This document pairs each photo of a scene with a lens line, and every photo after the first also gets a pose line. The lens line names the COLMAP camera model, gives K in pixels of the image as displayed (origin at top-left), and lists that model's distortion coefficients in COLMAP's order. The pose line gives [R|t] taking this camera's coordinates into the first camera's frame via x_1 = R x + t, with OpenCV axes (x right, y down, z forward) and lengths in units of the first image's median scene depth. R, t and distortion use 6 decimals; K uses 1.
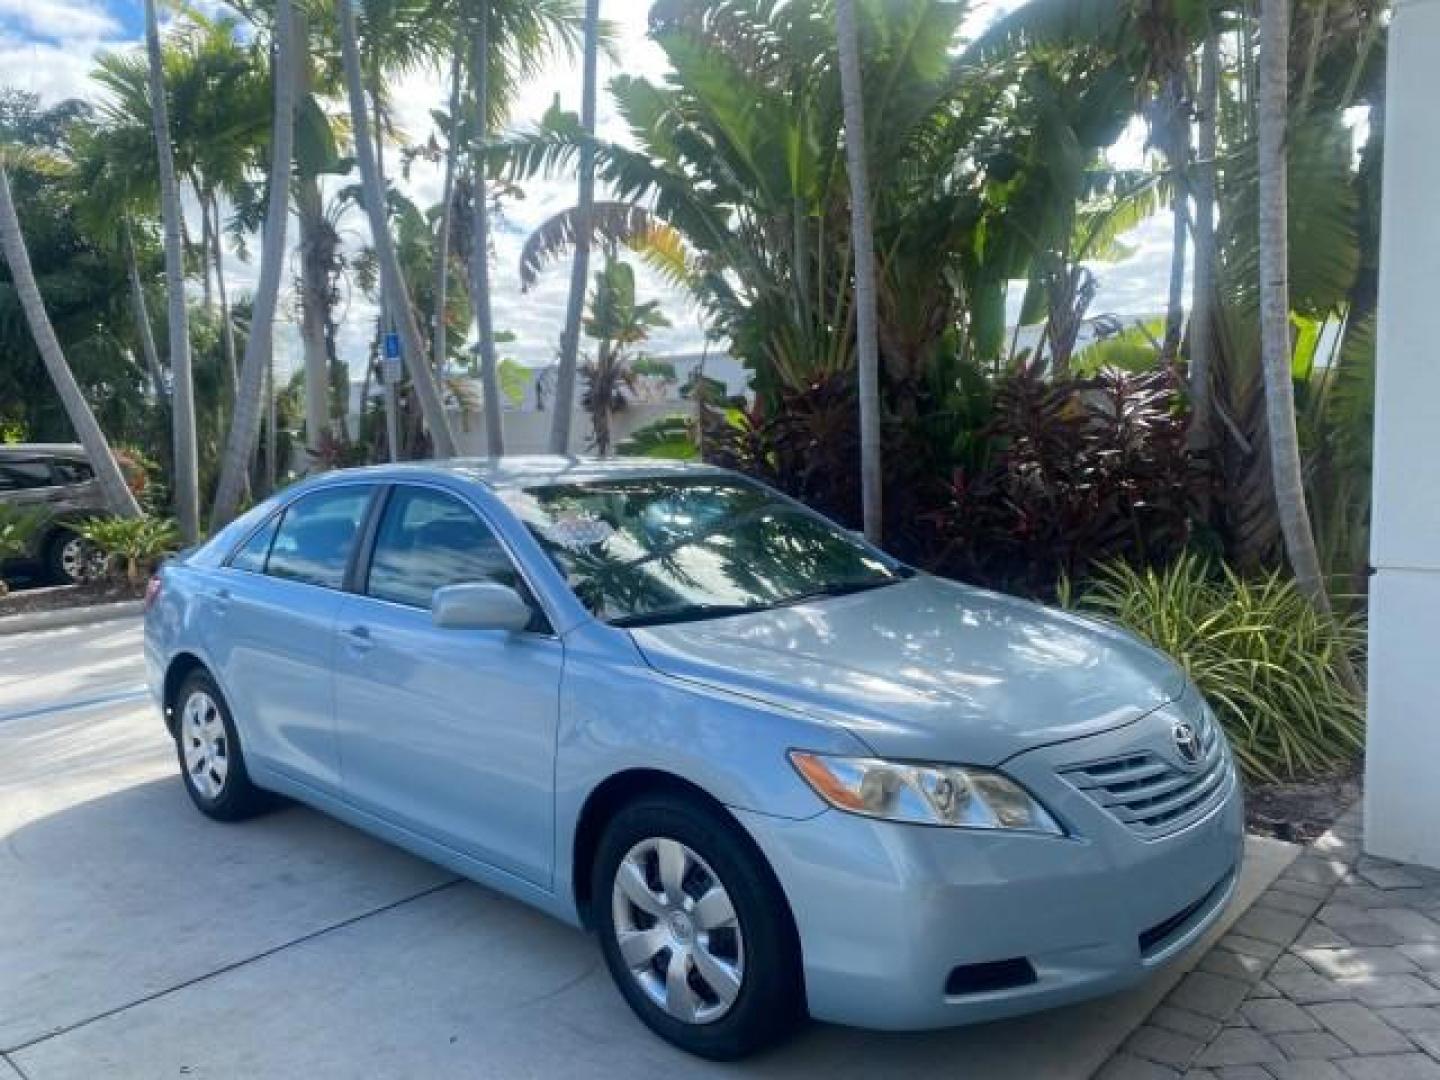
lens RADIAL K [[1104.1, 0, 721.5], [0, 1104.1, 534.2], [0, 0, 1]] dist [0.029303, -0.036219]
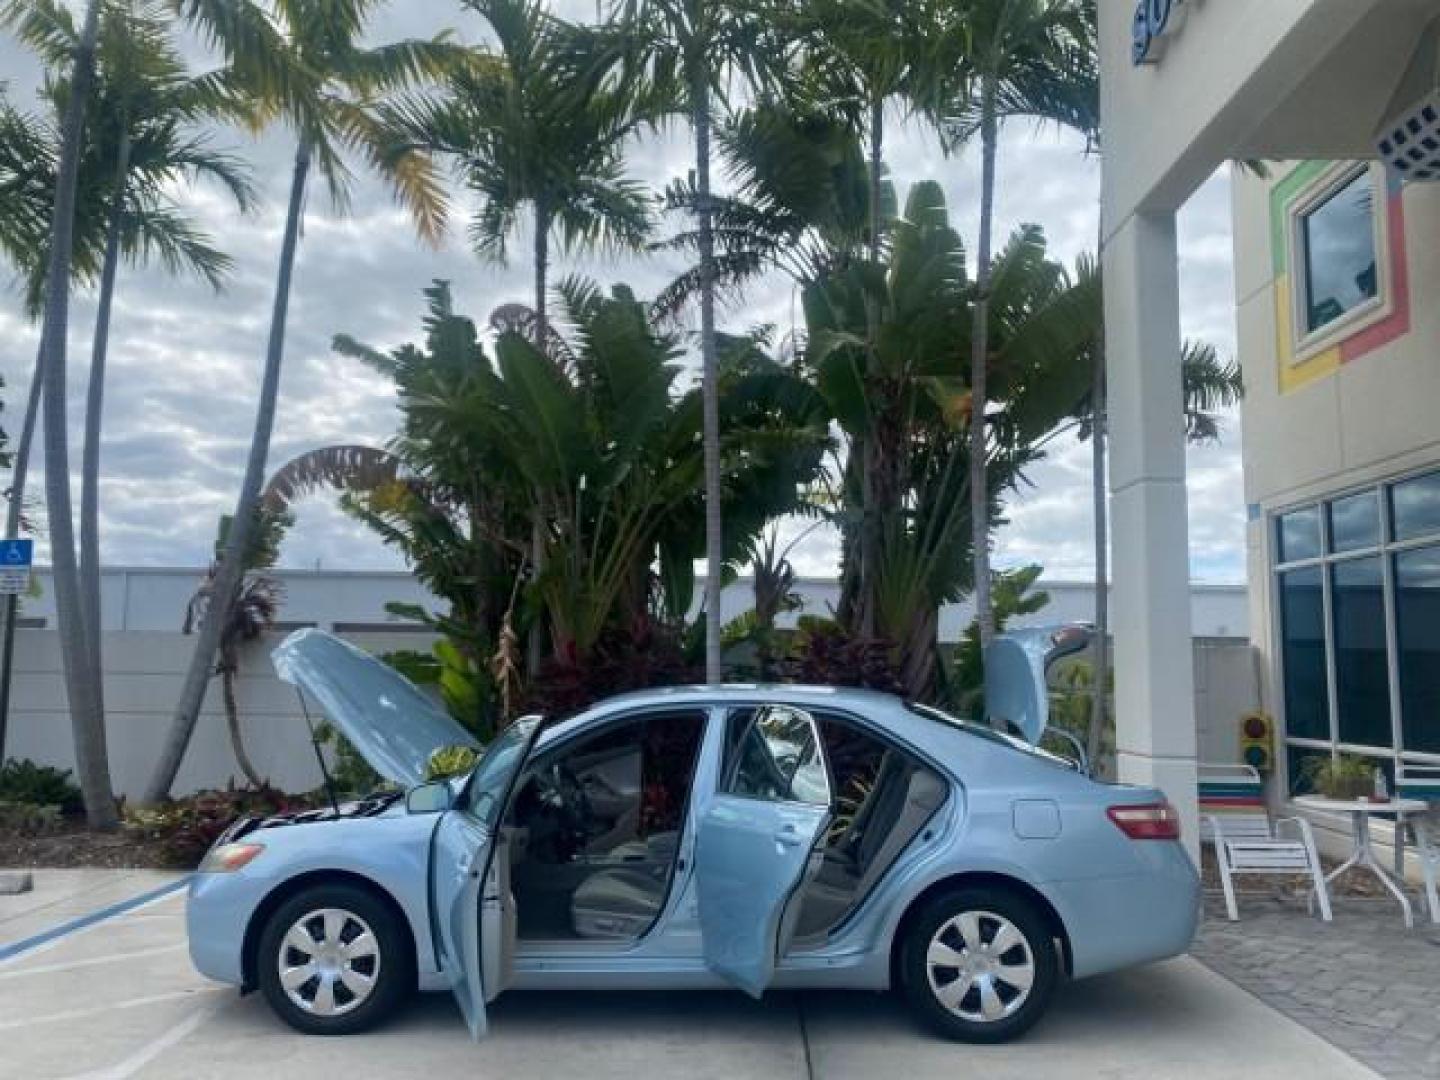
lens RADIAL K [[1104.1, 0, 713.1], [0, 1104.1, 533.0], [0, 0, 1]] dist [0.029303, -0.036219]
pose [[0.754036, 0.112684, 0.647095, -0.580842], [0.028755, 0.978567, -0.203912, 0.010295], [-0.656203, 0.172364, 0.734635, 0.009603]]
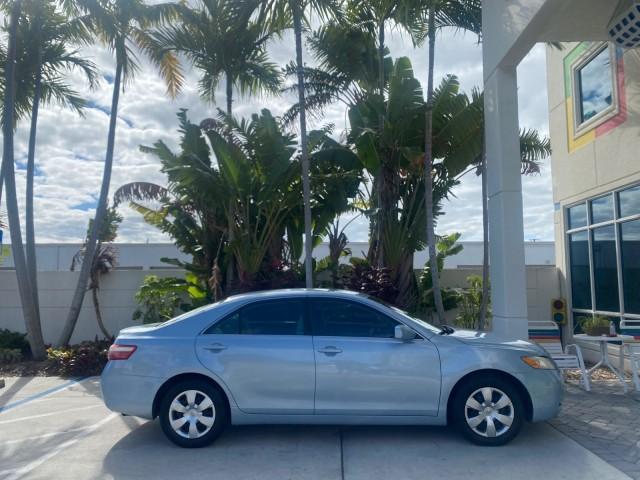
lens RADIAL K [[490.7, 0, 316.0], [0, 490.7, 237.6], [0, 0, 1]] dist [0.029303, -0.036219]
pose [[0.765102, 0.079511, 0.638981, -0.540827], [0.046677, 0.982887, -0.178196, 0.014391], [-0.642215, 0.166164, 0.748298, 0.007719]]
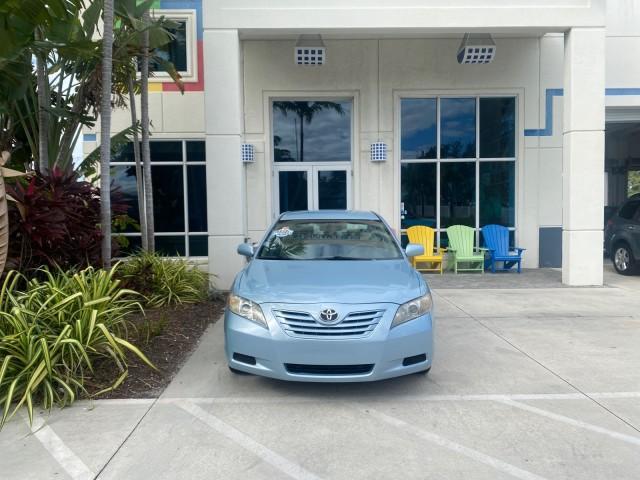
lens RADIAL K [[490.7, 0, 318.4], [0, 490.7, 240.1], [0, 0, 1]] dist [0.029303, -0.036219]
pose [[-0.684155, -0.010341, 0.729263, -0.648192], [0.092325, 0.990628, 0.100661, -0.069603], [-0.723470, 0.136197, -0.676788, 1.076642]]
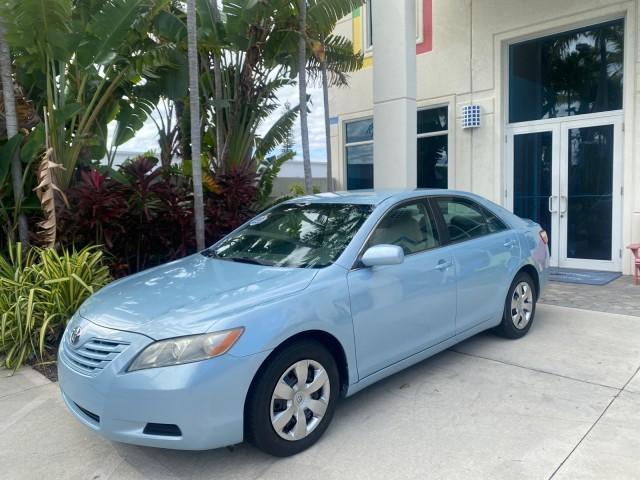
lens RADIAL K [[490.7, 0, 320.4], [0, 490.7, 236.5], [0, 0, 1]] dist [0.029303, -0.036219]
pose [[0.041776, -0.062077, 0.997197, -0.660464], [0.115629, 0.991662, 0.056888, -0.023472], [-0.992414, 0.112928, 0.048606, 0.577092]]
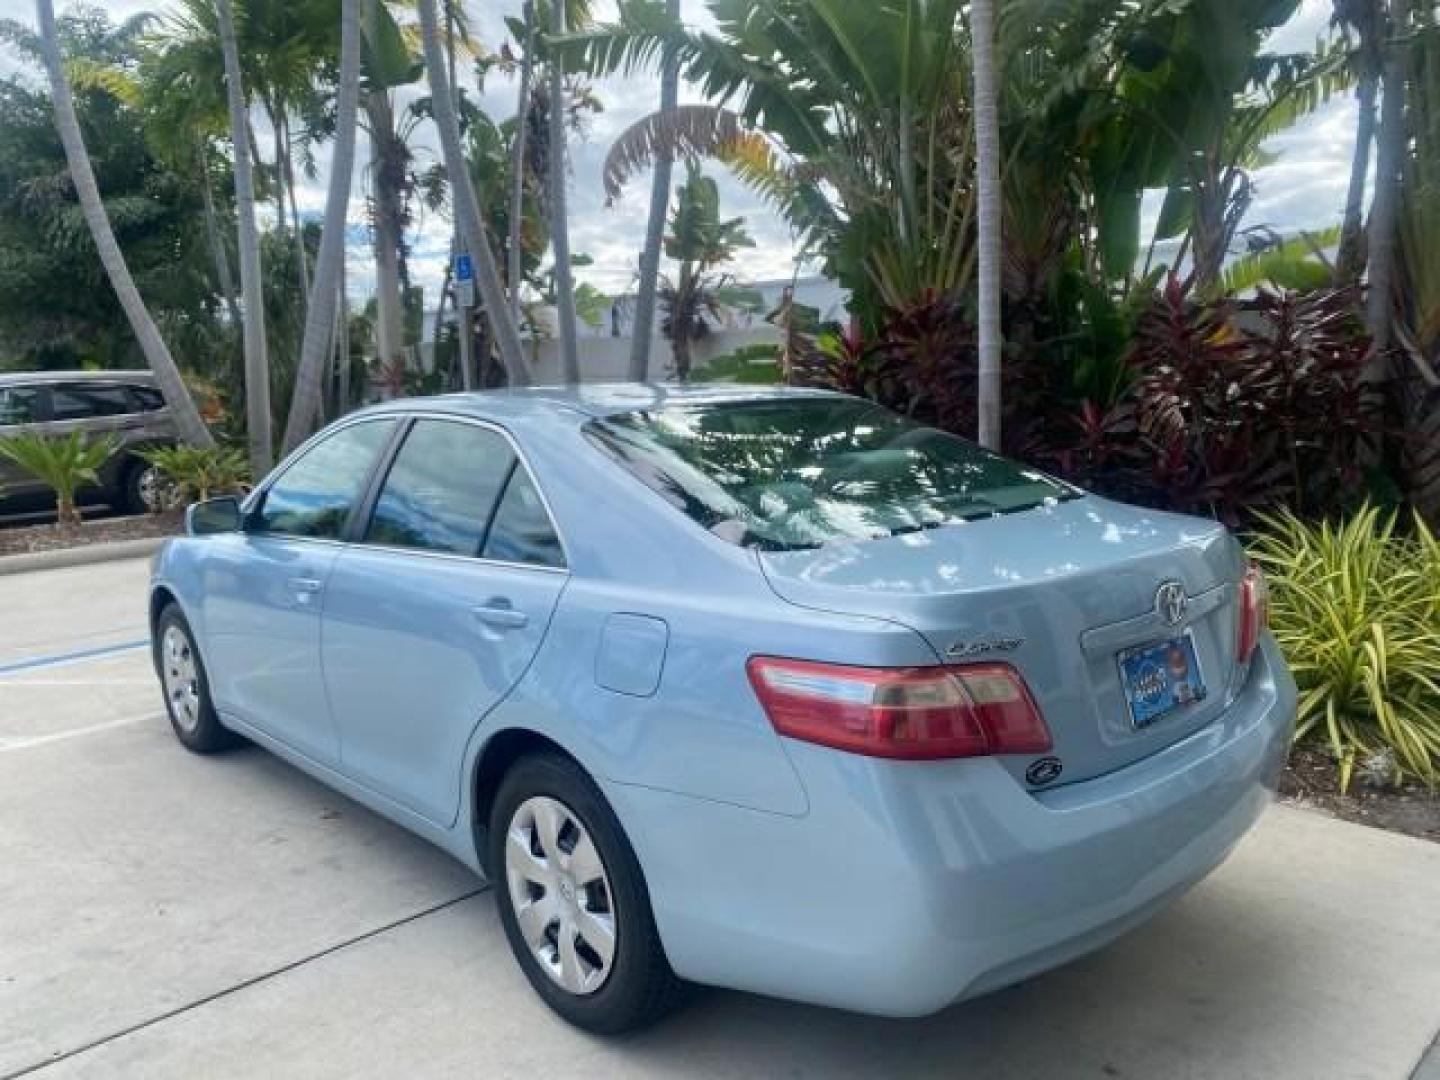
lens RADIAL K [[1104.1, 0, 720.9], [0, 1104.1, 537.2], [0, 0, 1]] dist [0.029303, -0.036219]
pose [[0.997506, 0.015132, -0.068935, -0.012242], [-0.010690, 0.997870, 0.064348, -0.004576], [0.069762, -0.063451, 0.995544, 0.076512]]
